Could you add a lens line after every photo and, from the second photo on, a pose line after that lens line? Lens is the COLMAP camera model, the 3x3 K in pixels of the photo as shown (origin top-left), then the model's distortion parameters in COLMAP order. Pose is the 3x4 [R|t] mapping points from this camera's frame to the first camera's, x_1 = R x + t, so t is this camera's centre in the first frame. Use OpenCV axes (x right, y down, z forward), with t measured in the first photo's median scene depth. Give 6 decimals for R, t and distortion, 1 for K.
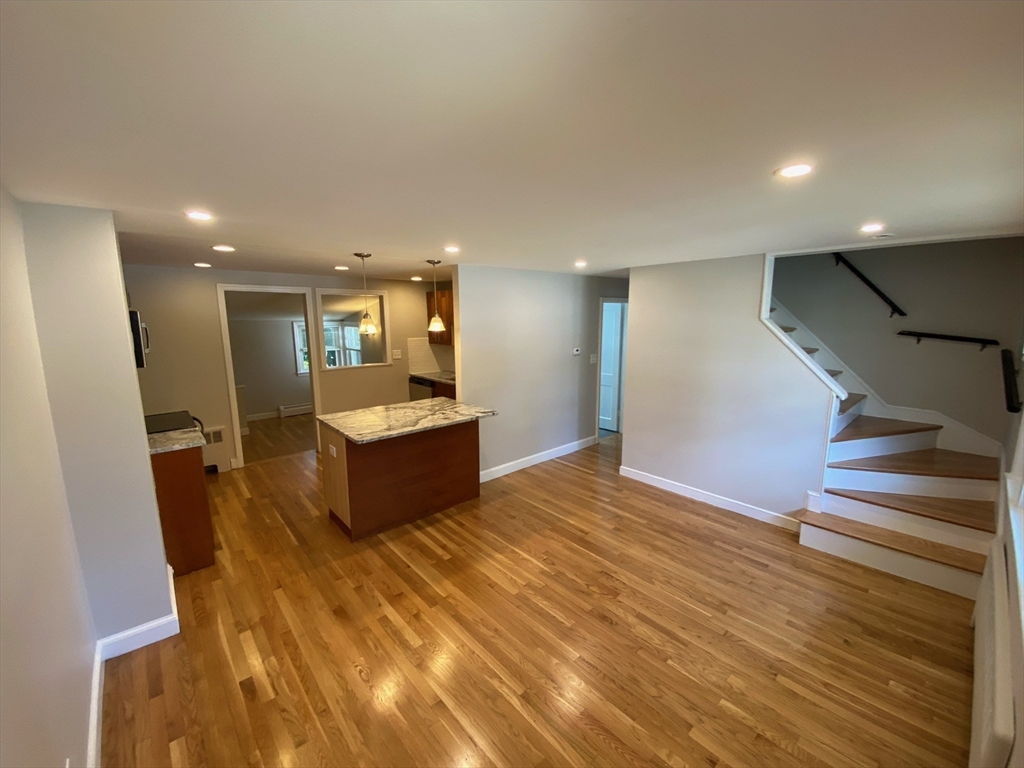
lens RADIAL K [[414.3, 0, 509.6], [0, 414.3, 380.0], [0, 0, 1]] dist [0.035698, -0.028665]
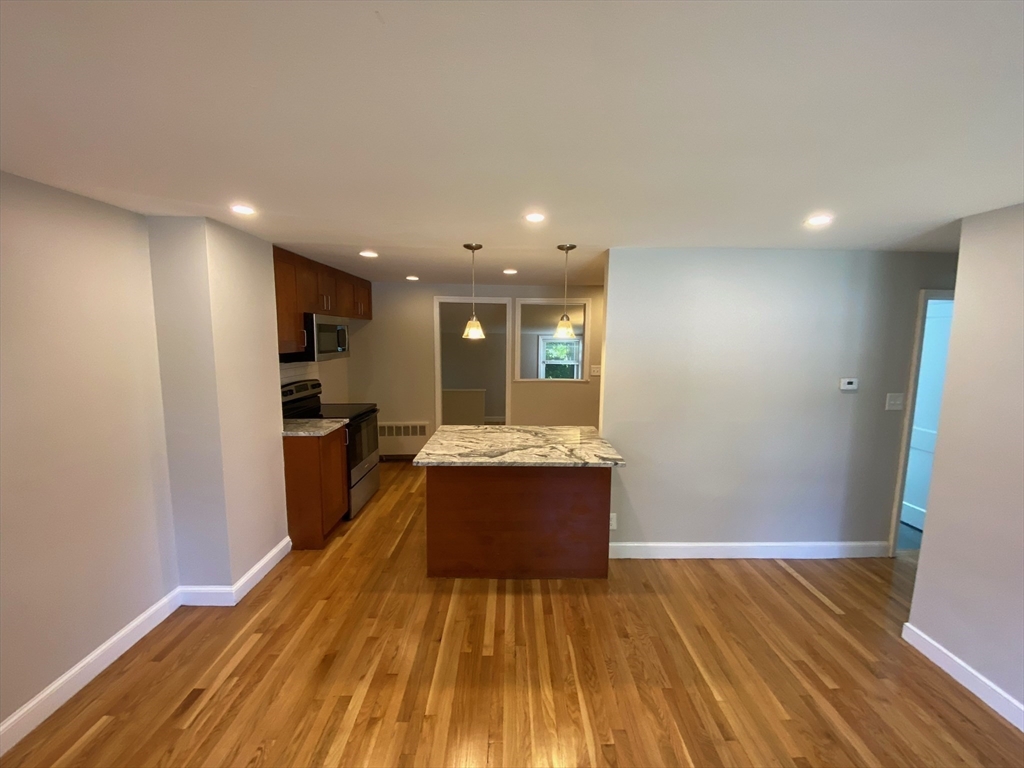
lens RADIAL K [[414.3, 0, 509.6], [0, 414.3, 380.0], [0, 0, 1]] dist [0.035698, -0.028665]
pose [[0.762044, 0.082806, -0.642209, 0.261090], [-0.113280, 0.993543, -0.006311, -0.028977], [0.637540, 0.077558, 0.766503, 0.392857]]
